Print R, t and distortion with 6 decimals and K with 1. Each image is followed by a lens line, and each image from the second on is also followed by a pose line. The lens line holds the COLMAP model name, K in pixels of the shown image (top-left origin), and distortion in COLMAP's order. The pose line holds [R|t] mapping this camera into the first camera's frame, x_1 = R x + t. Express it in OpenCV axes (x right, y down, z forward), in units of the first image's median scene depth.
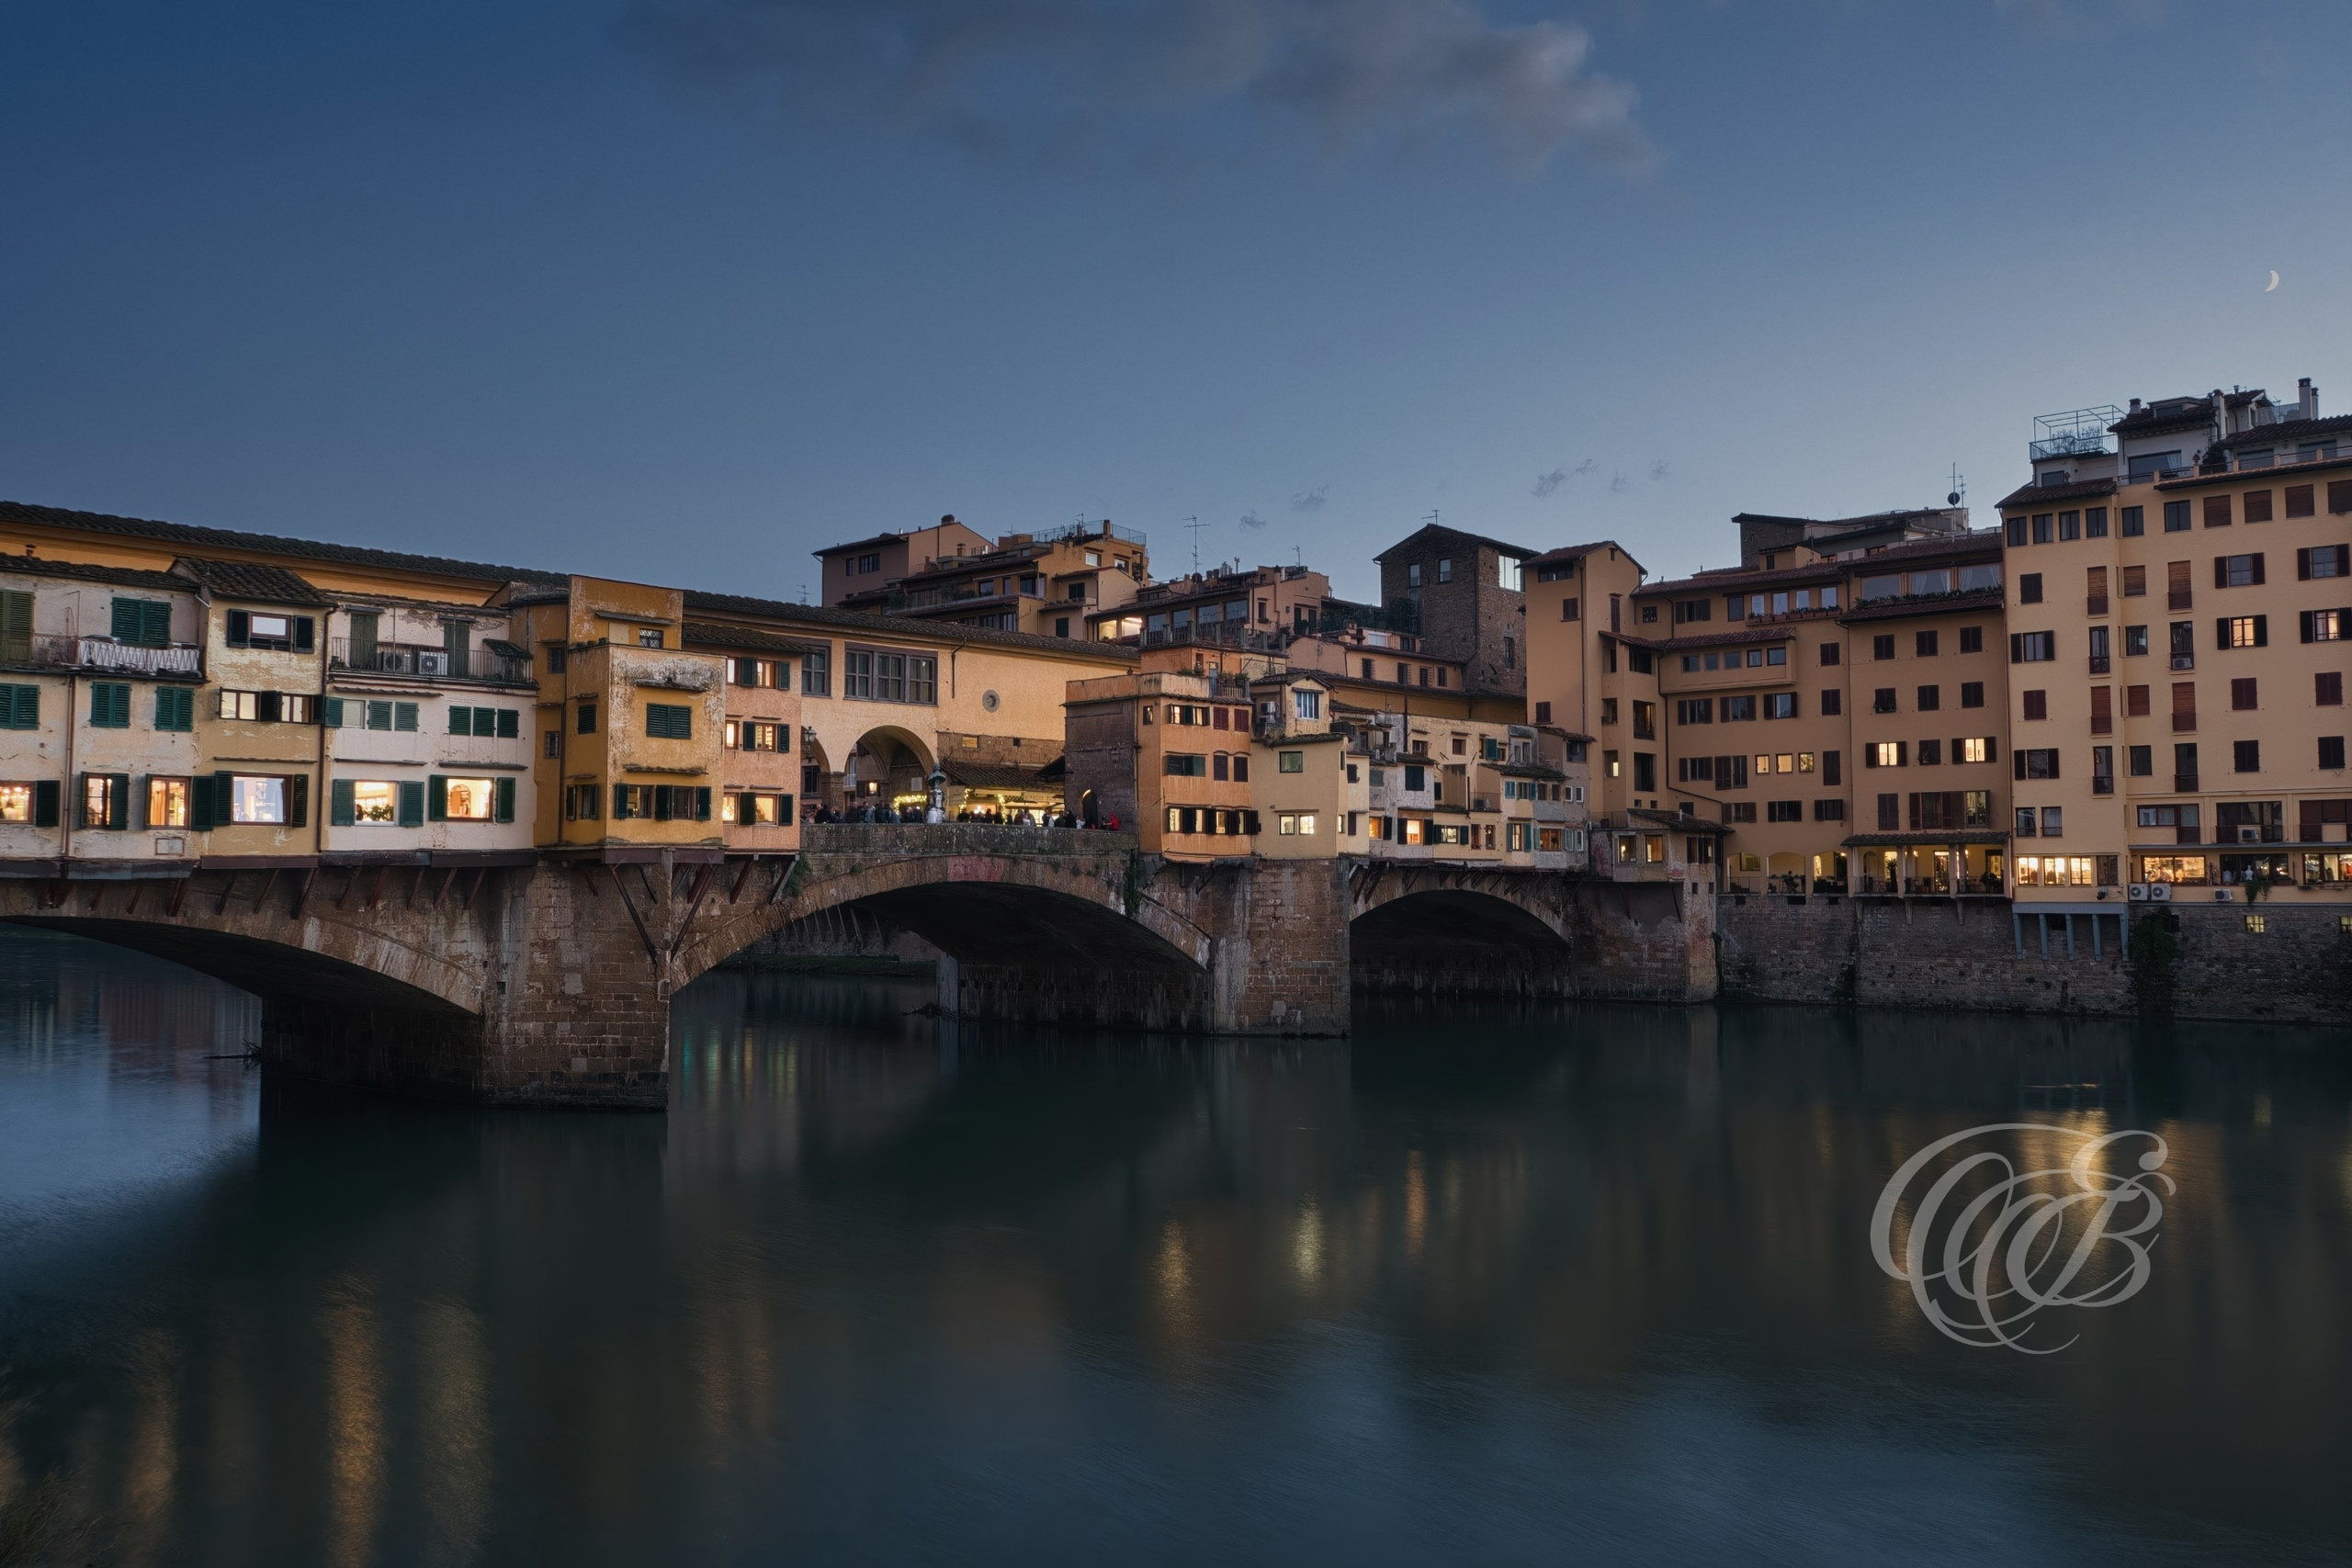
lens RADIAL K [[1712.7, 0, 1220.4], [0, 1712.7, 828.9], [0, 0, 1]] dist [-0.006835, -0.007268]
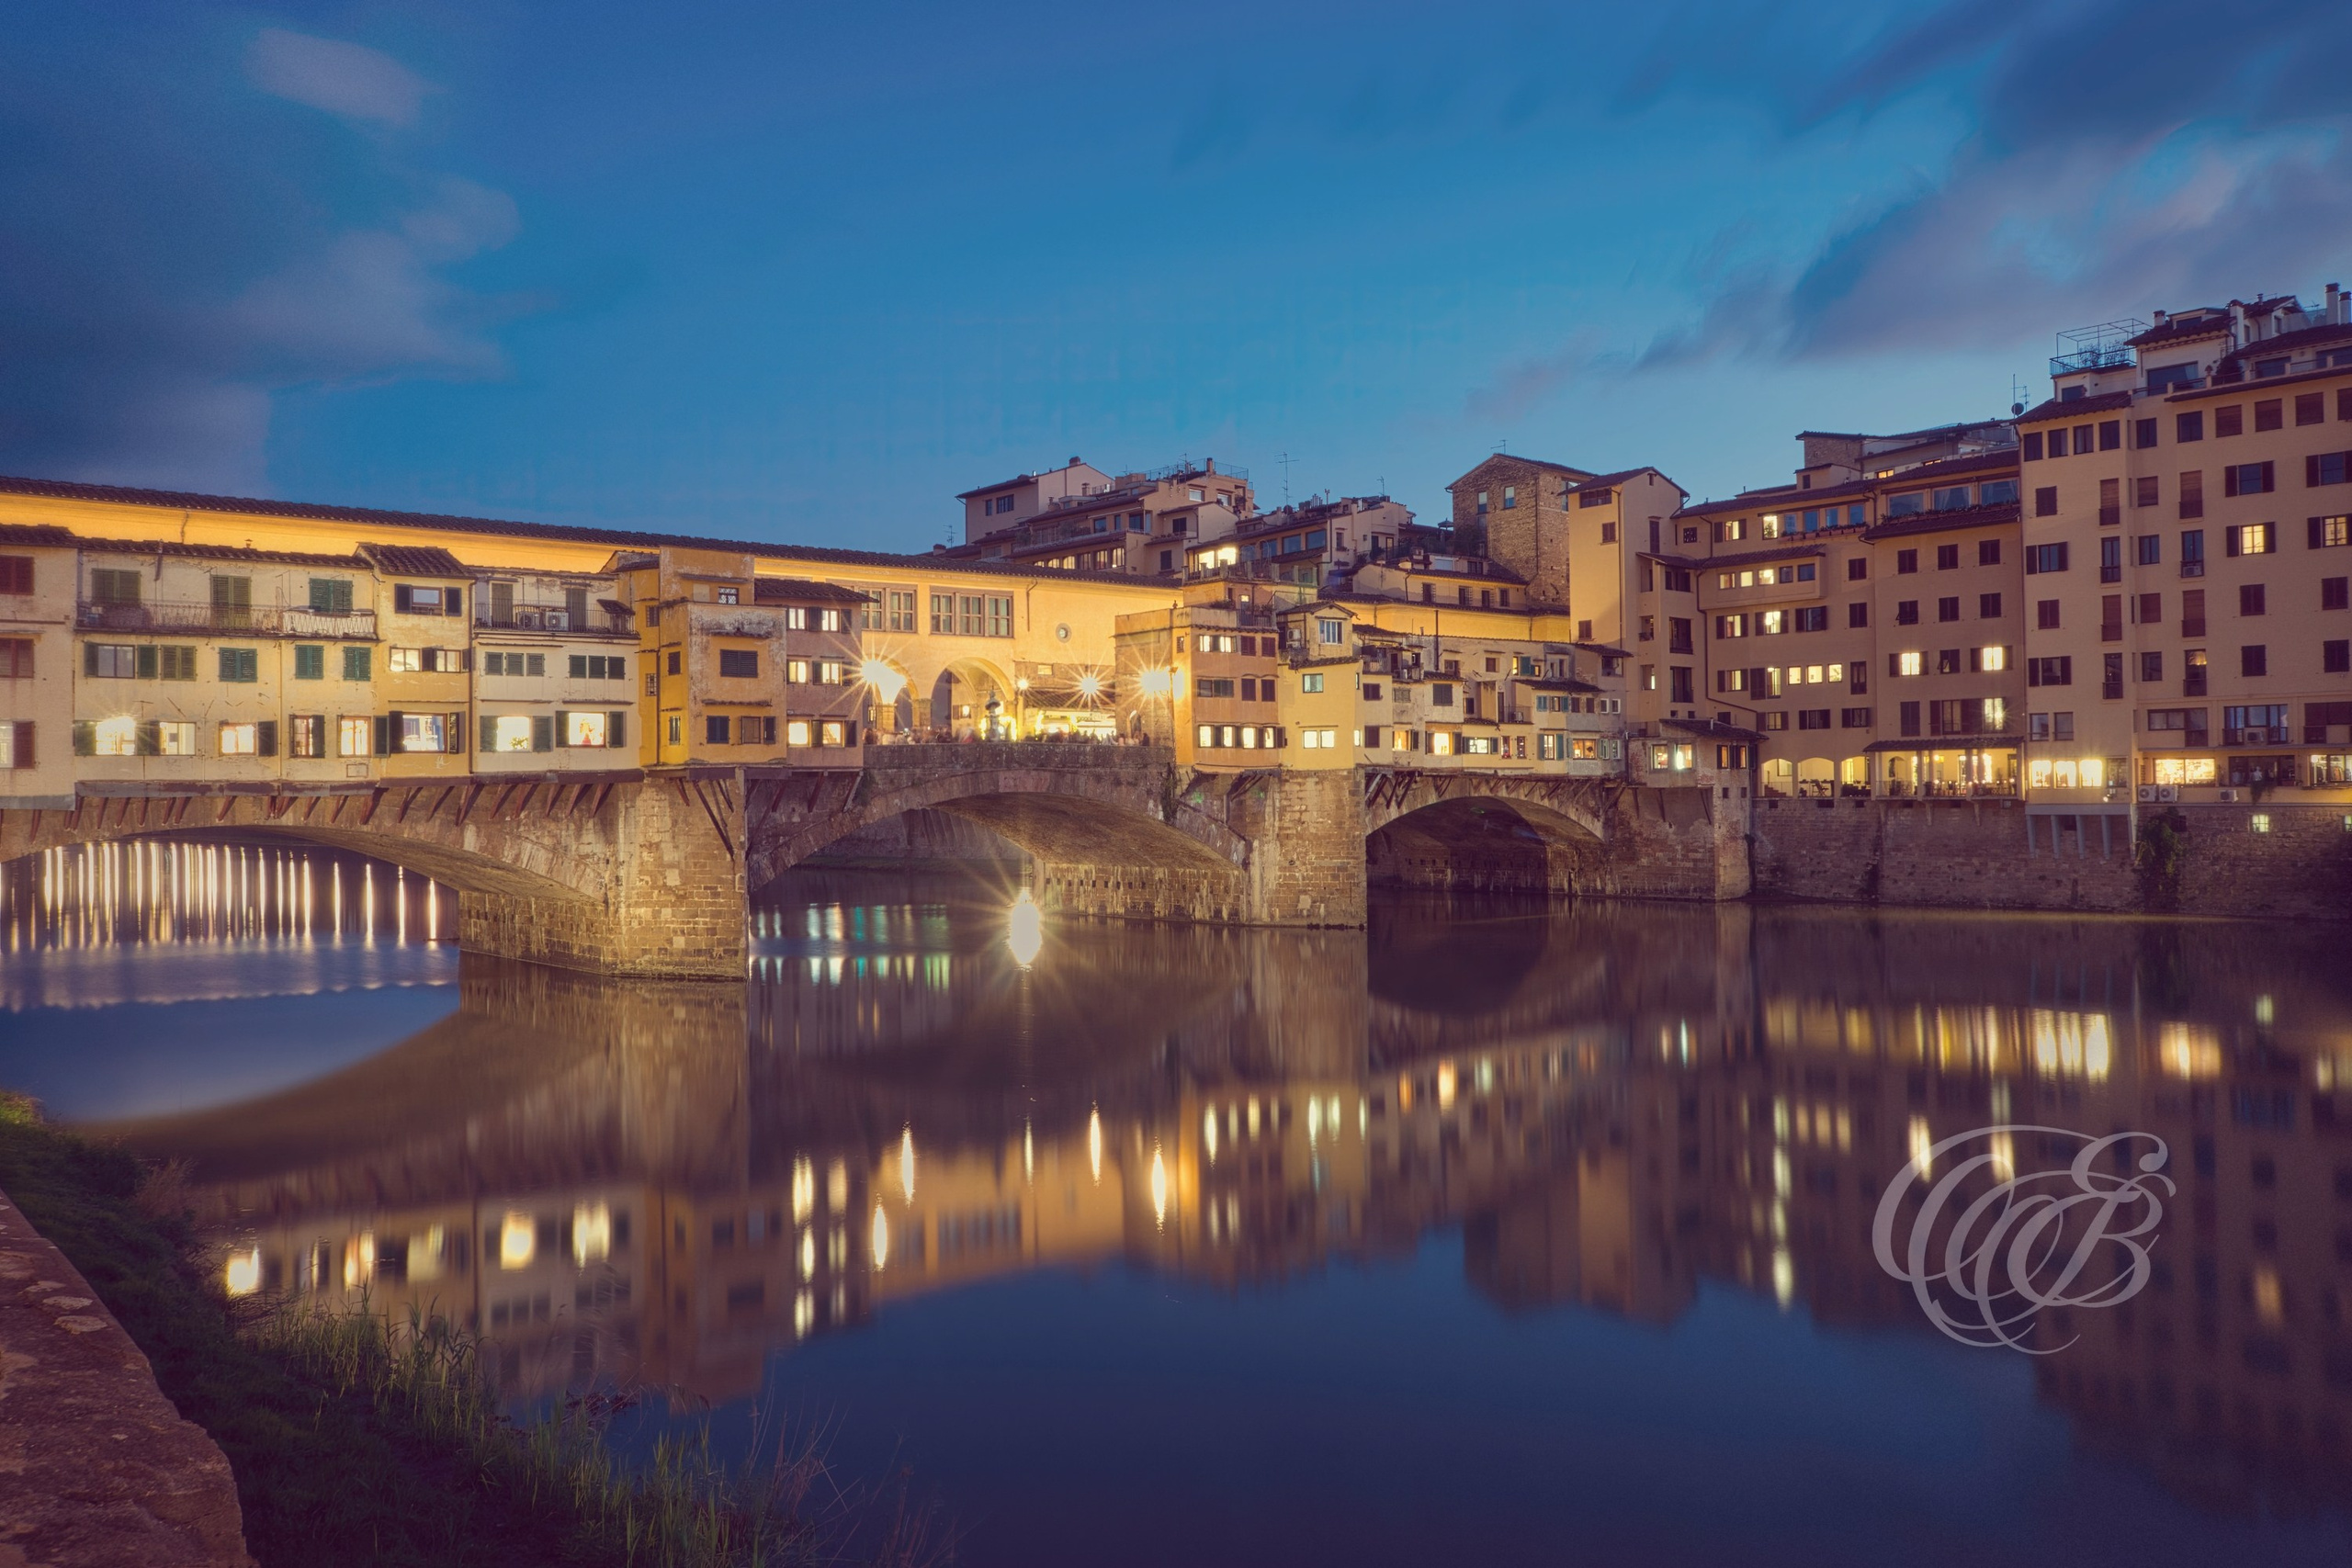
lens RADIAL K [[1712.7, 0, 1220.4], [0, 1712.7, 828.9], [0, 0, 1]] dist [-0.006835, -0.007268]
pose [[0.988533, -0.004352, -0.150941, 0.139354], [0.012454, 0.998529, 0.052777, -0.003453], [0.150489, -0.054052, 0.987133, -0.112812]]
